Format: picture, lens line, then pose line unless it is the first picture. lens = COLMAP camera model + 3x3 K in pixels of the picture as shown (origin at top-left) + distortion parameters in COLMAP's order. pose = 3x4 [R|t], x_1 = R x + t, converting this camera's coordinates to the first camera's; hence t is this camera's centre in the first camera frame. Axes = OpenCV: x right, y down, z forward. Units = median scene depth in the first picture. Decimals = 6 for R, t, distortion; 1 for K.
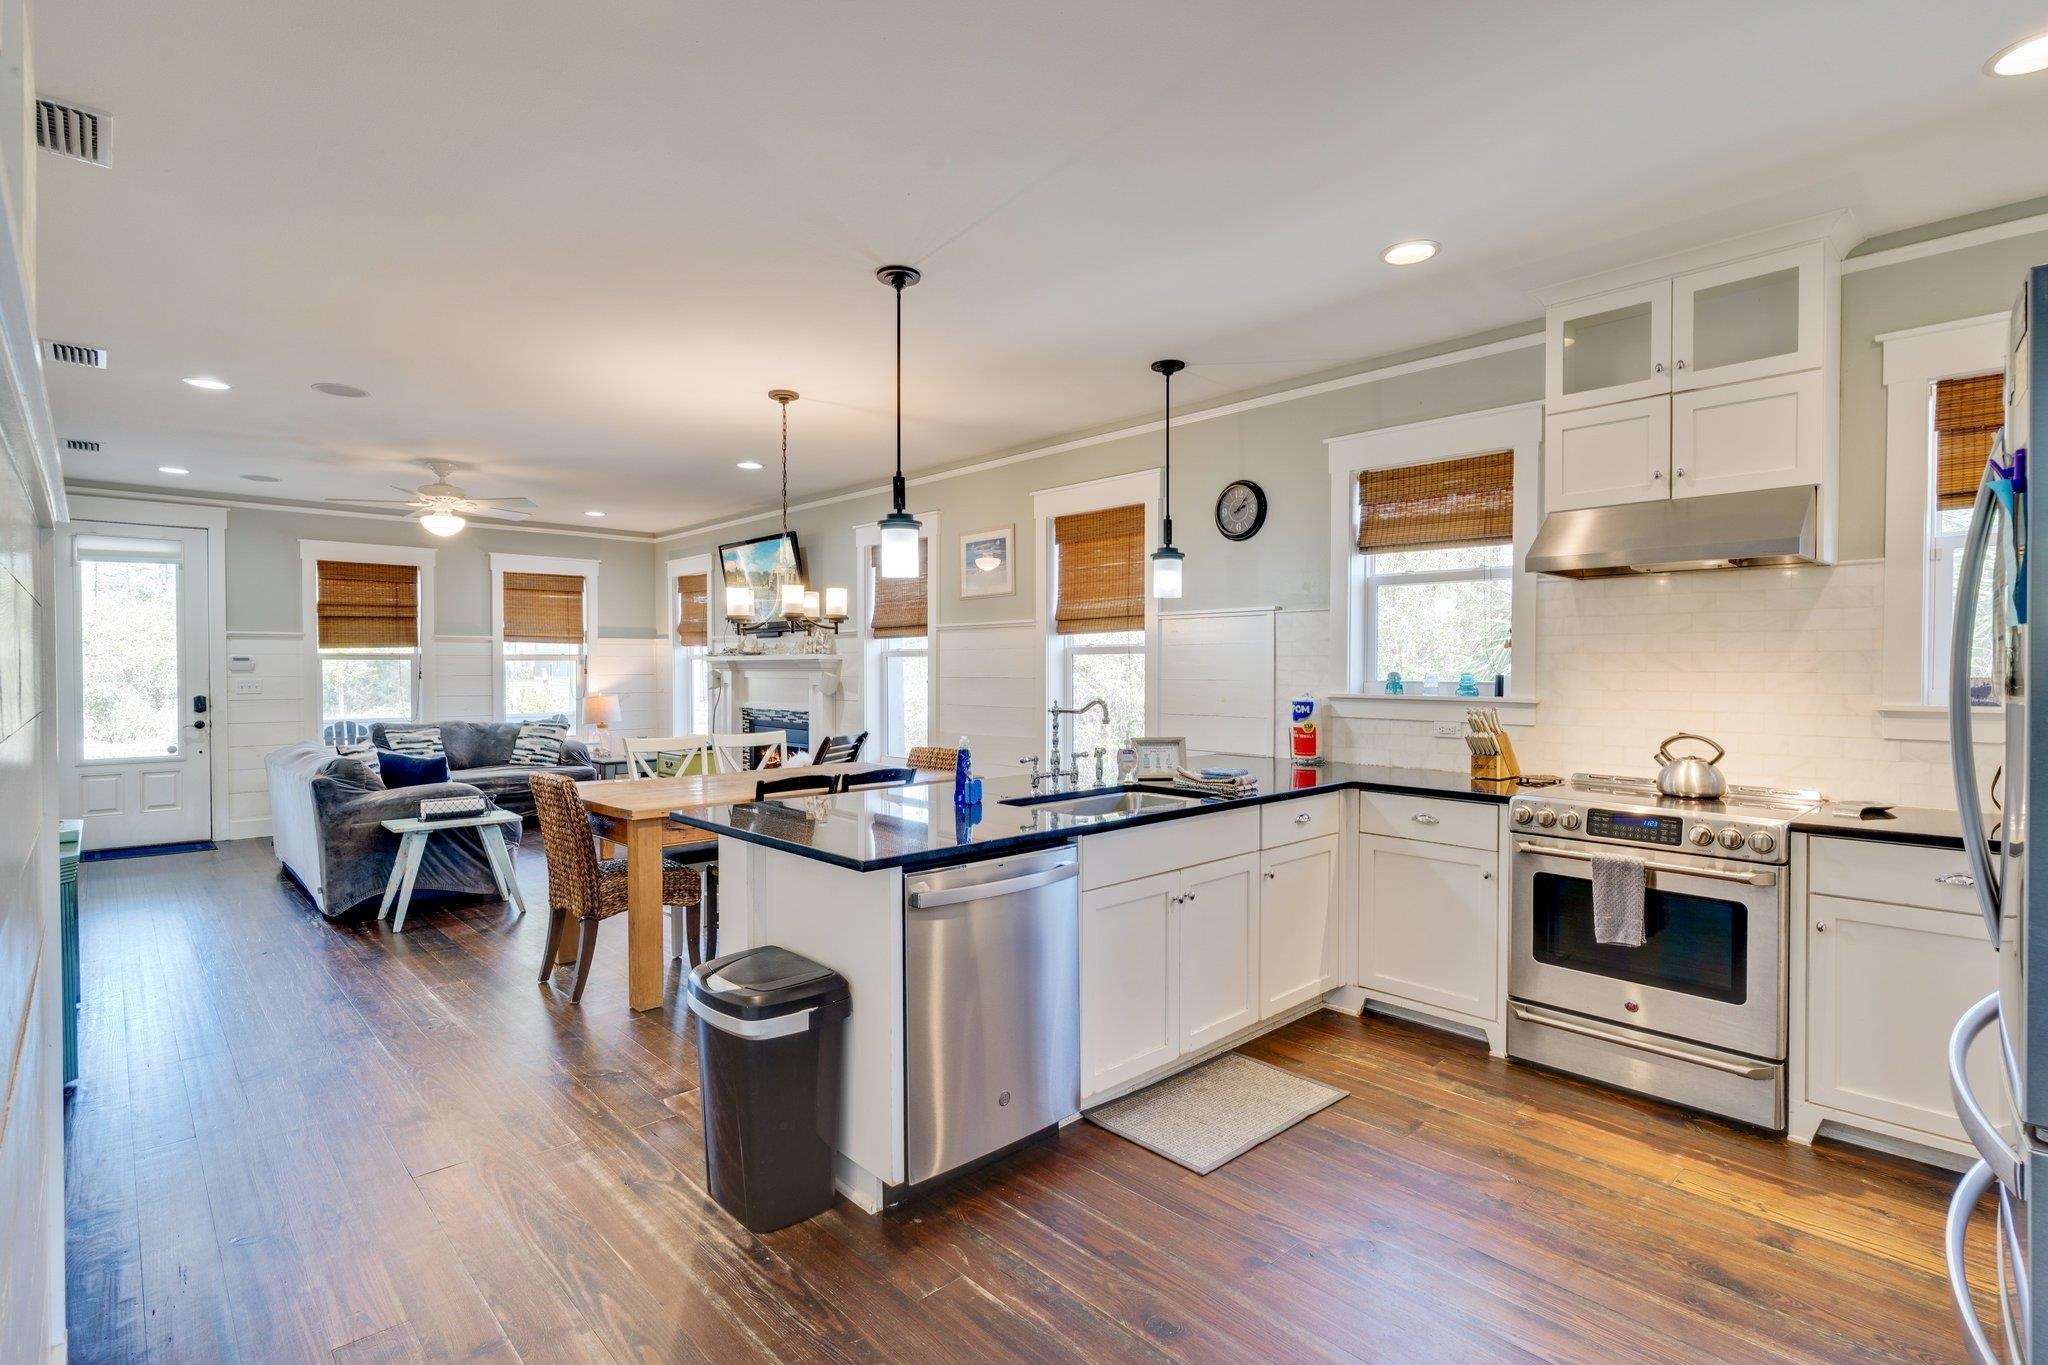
lens RADIAL K [[977.5, 0, 1017.3], [0, 977.5, 680.5], [0, 0, 1]] dist [0.002439, 0.000309]
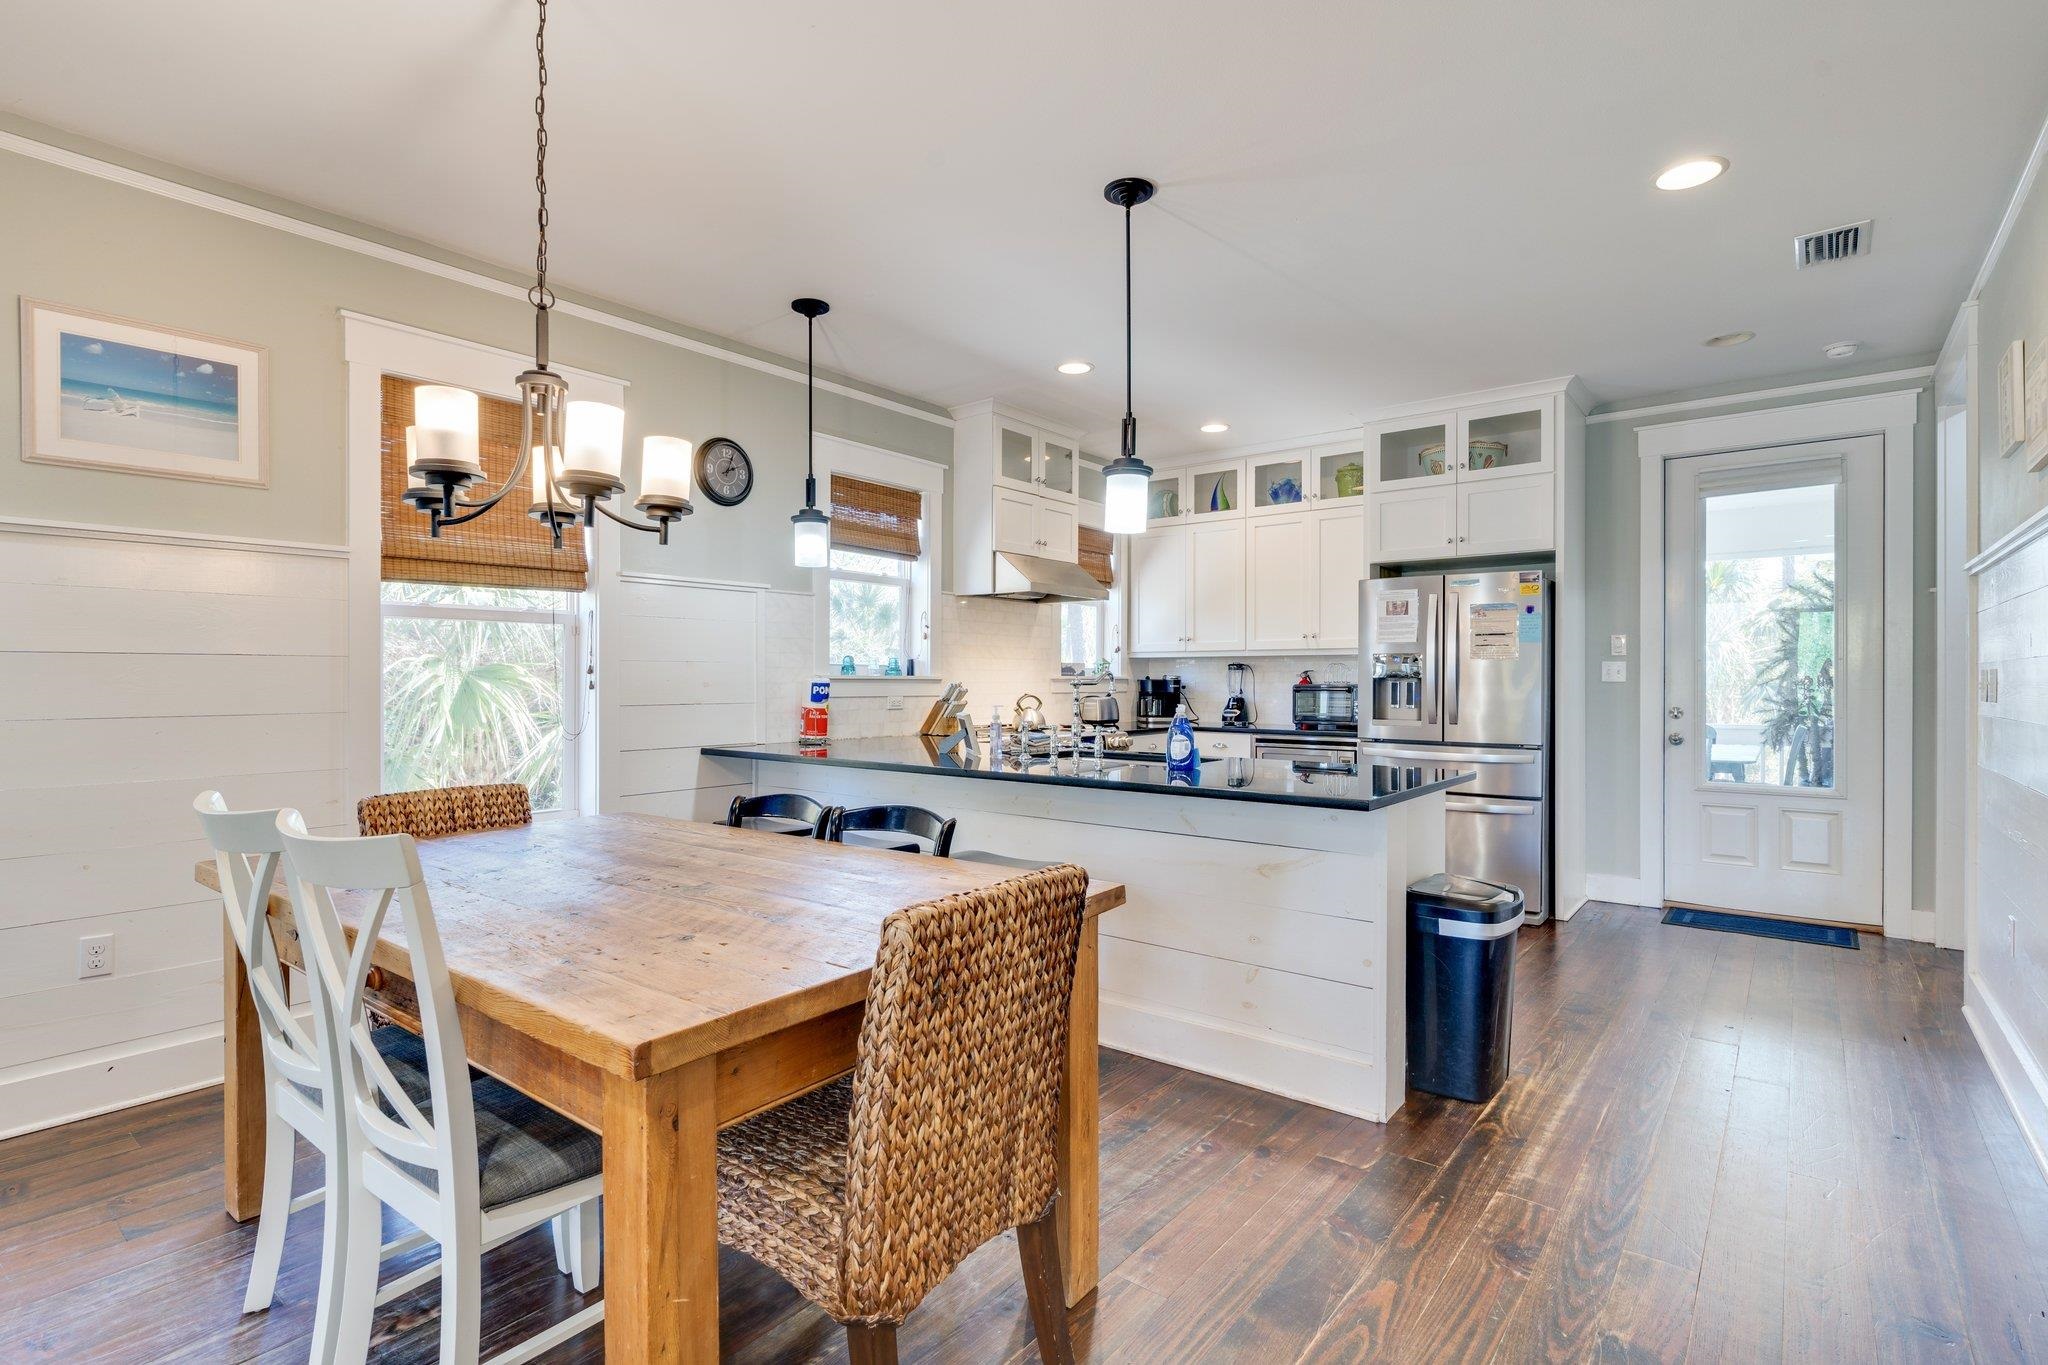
lens RADIAL K [[976.2, 0, 1015.9], [0, 976.2, 681.0], [0, 0, 1]] dist [-0.000097, -0.000789]
pose [[-0.141731, -0.000668, 0.989905, -0.690233], [0.014062, 0.999898, 0.002688, 0.018011], [-0.989805, 0.014301, -0.141707, 0.867926]]
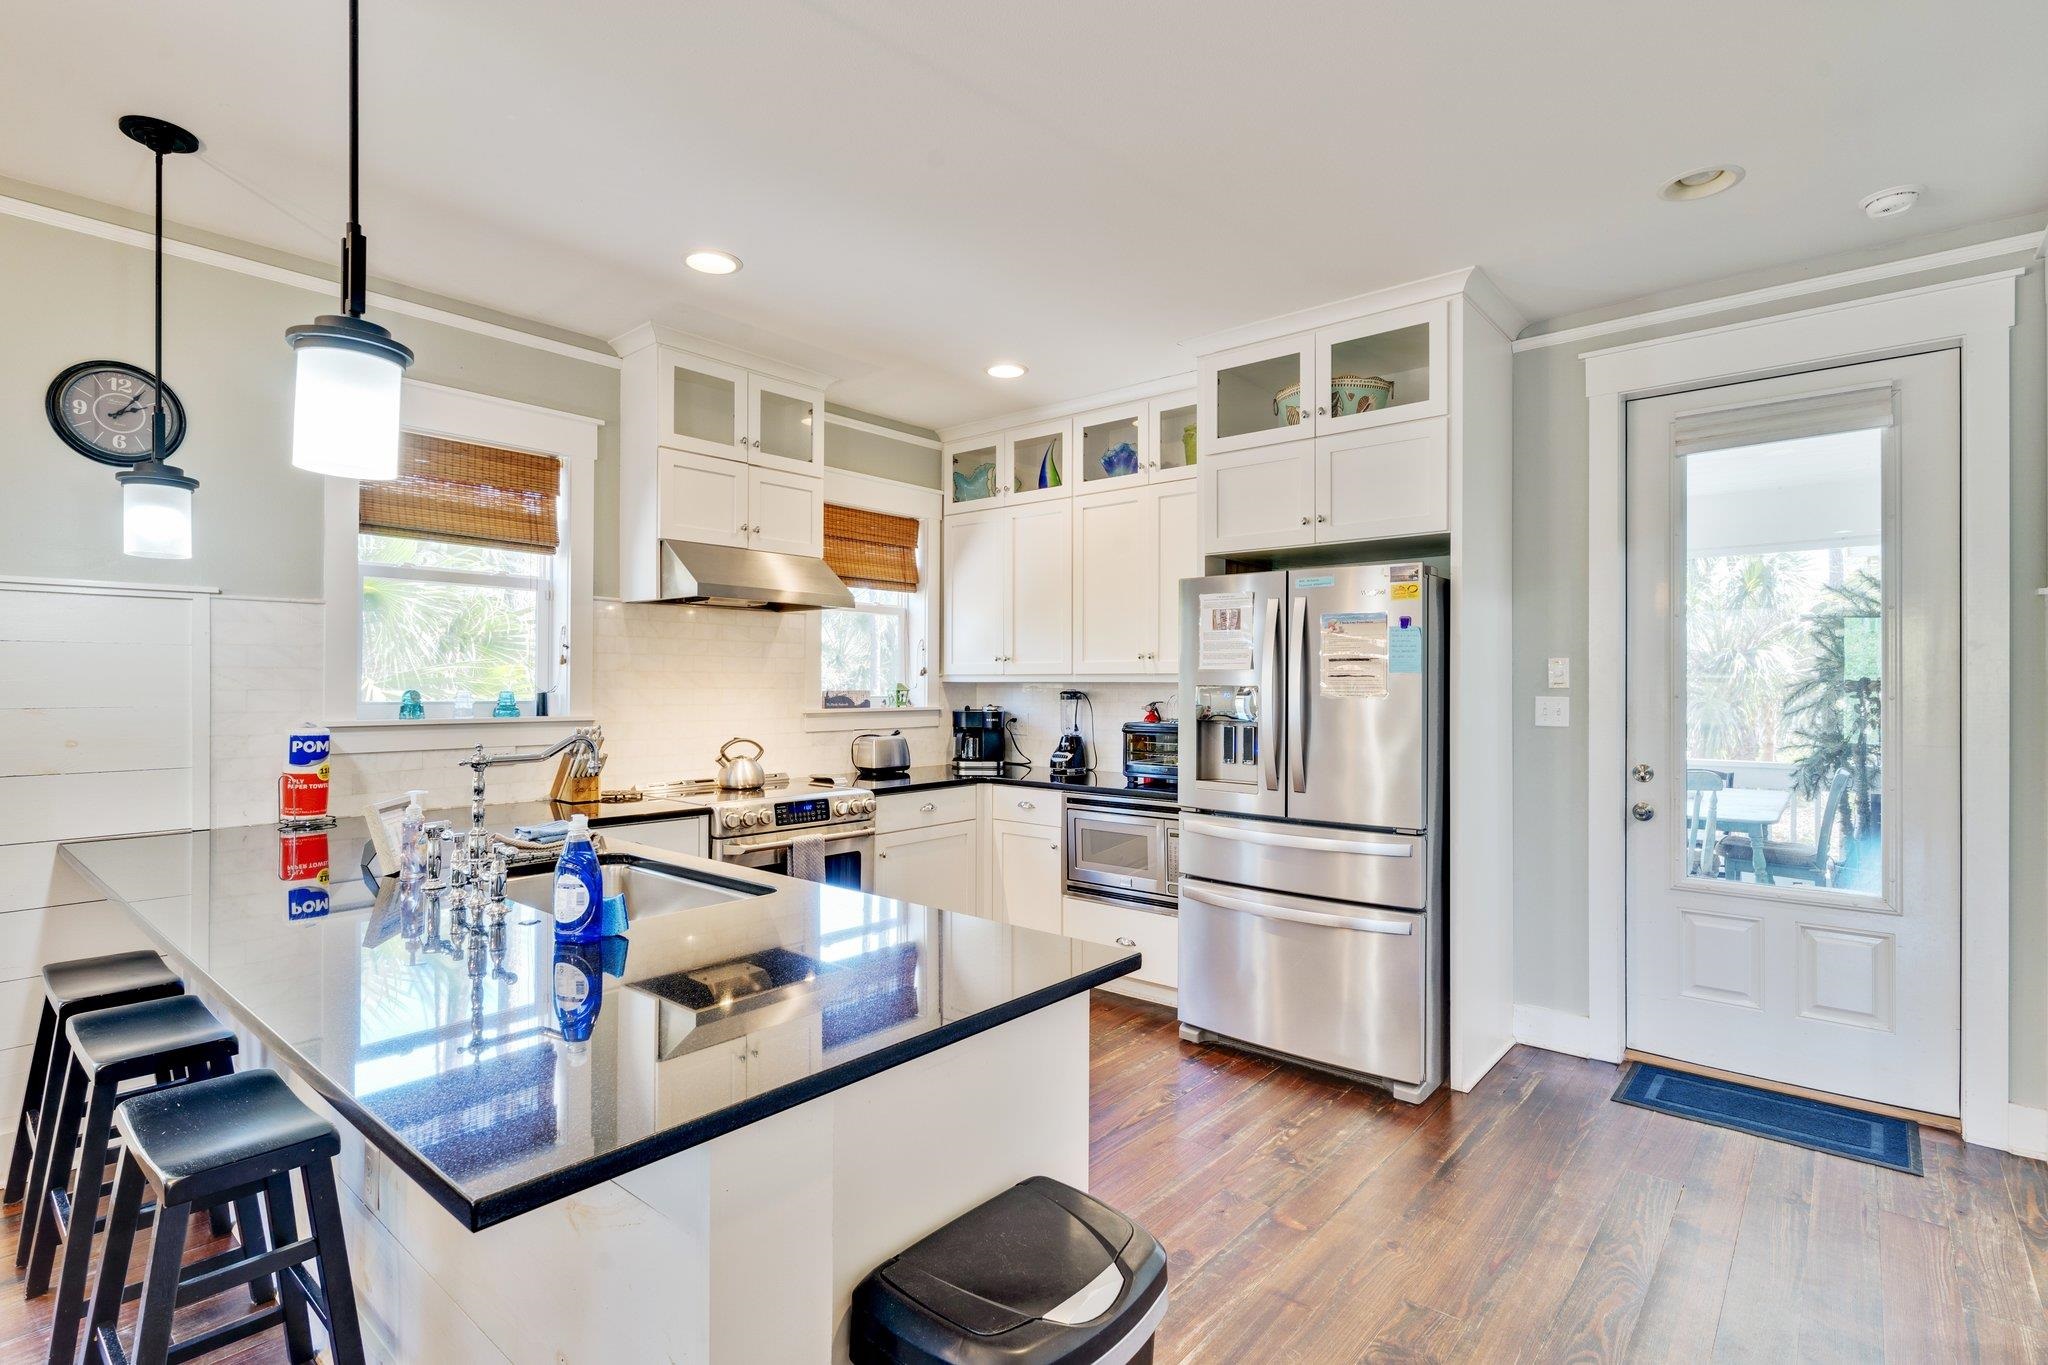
lens RADIAL K [[976.2, 0, 1015.9], [0, 976.2, 681.0], [0, 0, 1]] dist [-0.000097, -0.000789]
pose [[-0.108444, 0.002450, 0.994100, -0.402424], [0.013225, 0.999912, -0.001021, -0.008432], [-0.994015, 0.013036, -0.108466, 0.539164]]
